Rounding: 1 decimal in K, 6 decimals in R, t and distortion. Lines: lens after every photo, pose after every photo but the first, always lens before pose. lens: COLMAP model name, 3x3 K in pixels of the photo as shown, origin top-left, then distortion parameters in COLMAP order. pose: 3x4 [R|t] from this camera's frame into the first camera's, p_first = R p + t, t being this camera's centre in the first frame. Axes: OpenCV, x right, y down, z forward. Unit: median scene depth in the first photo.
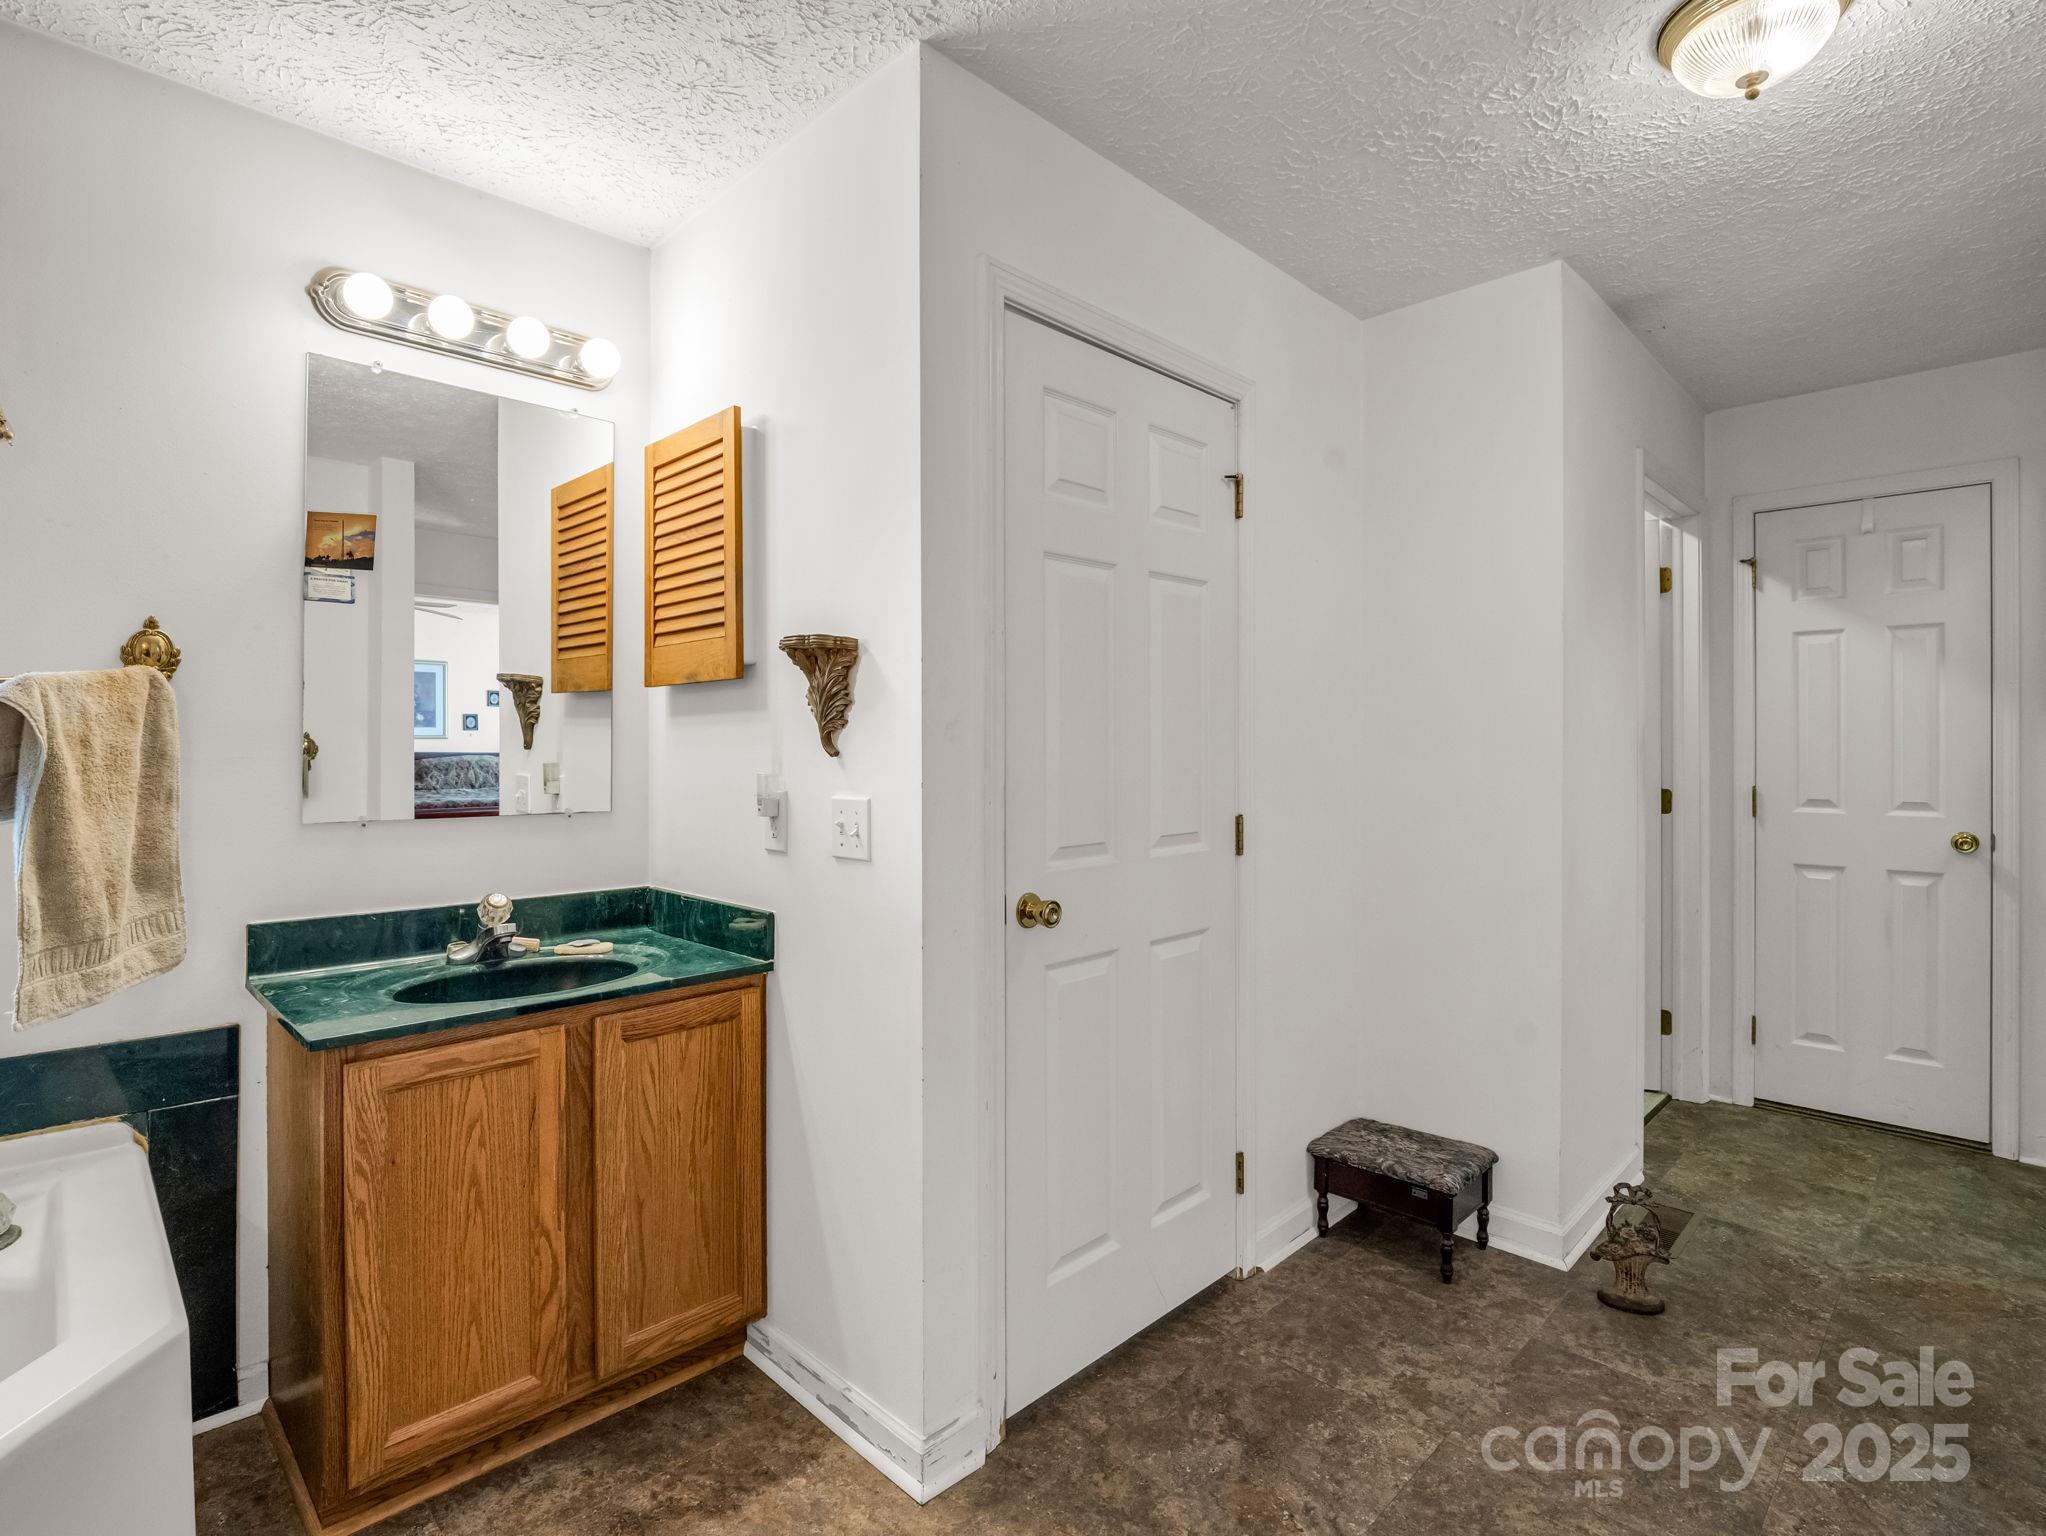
lens RADIAL K [[1016.6, 0, 1022.6], [0, 1016.6, 758.9], [0, 0, 1]] dist [-0.003740, -0.001194]
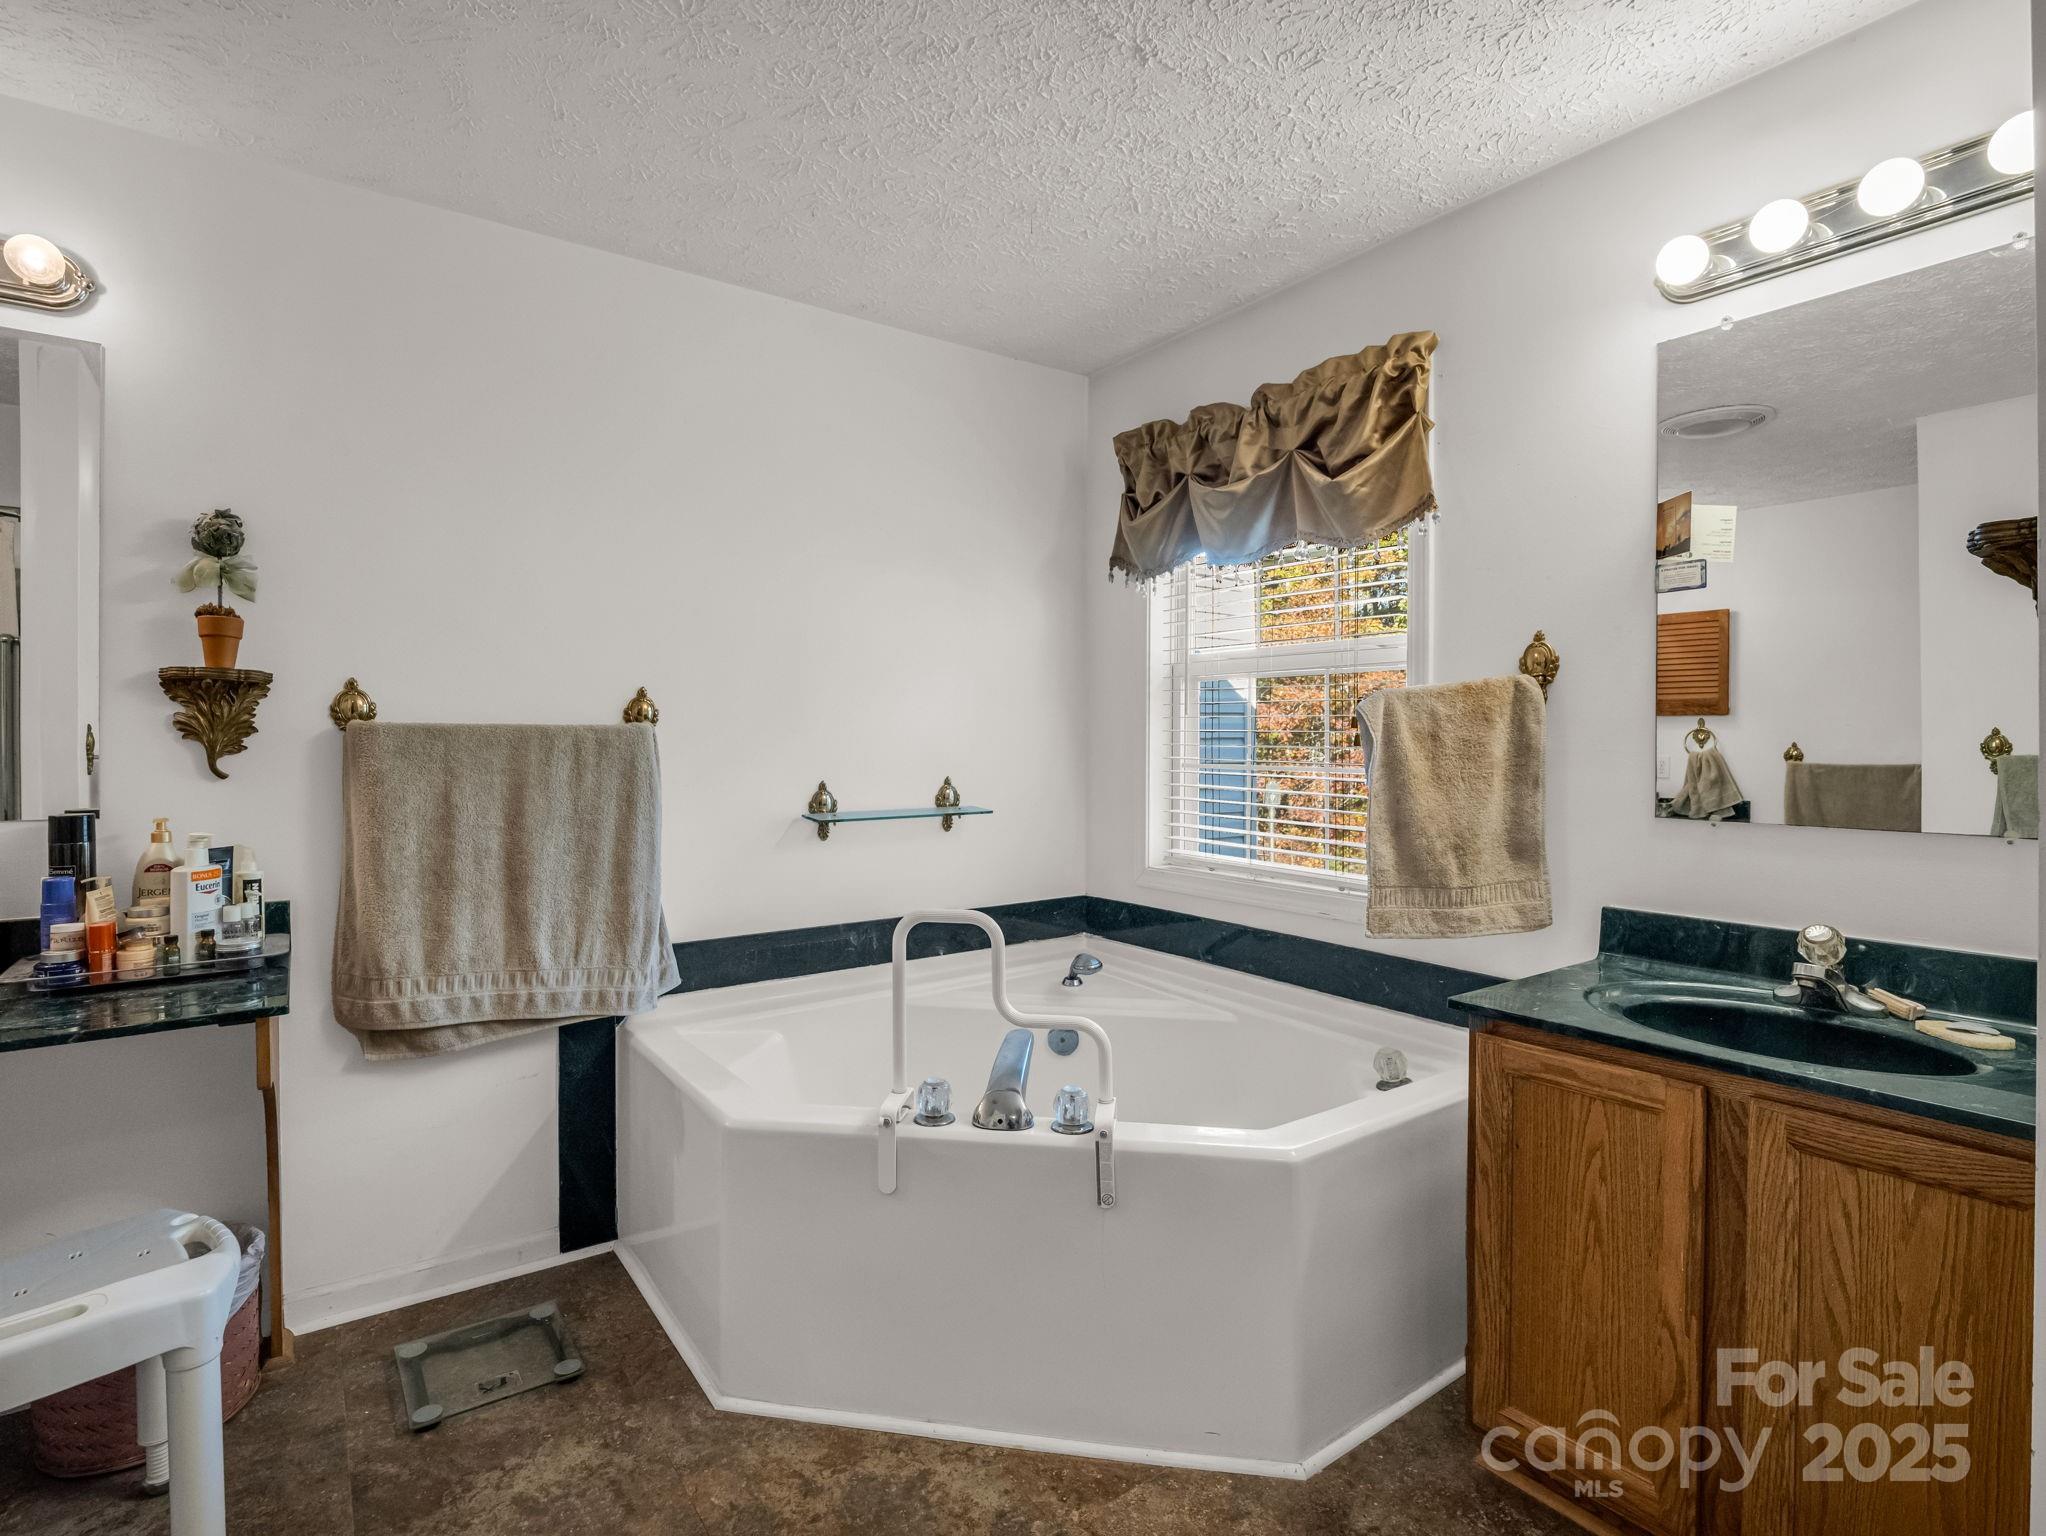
lens RADIAL K [[1016.6, 0, 1022.5], [0, 1016.6, 756.6], [0, 0, 1]] dist [-0.003740, -0.001194]
pose [[-0.153393, 0.012235, -0.988090, 0.417659], [-0.013361, 0.999806, 0.014454, -0.002311], [0.988075, 0.015419, -0.153199, 0.595071]]
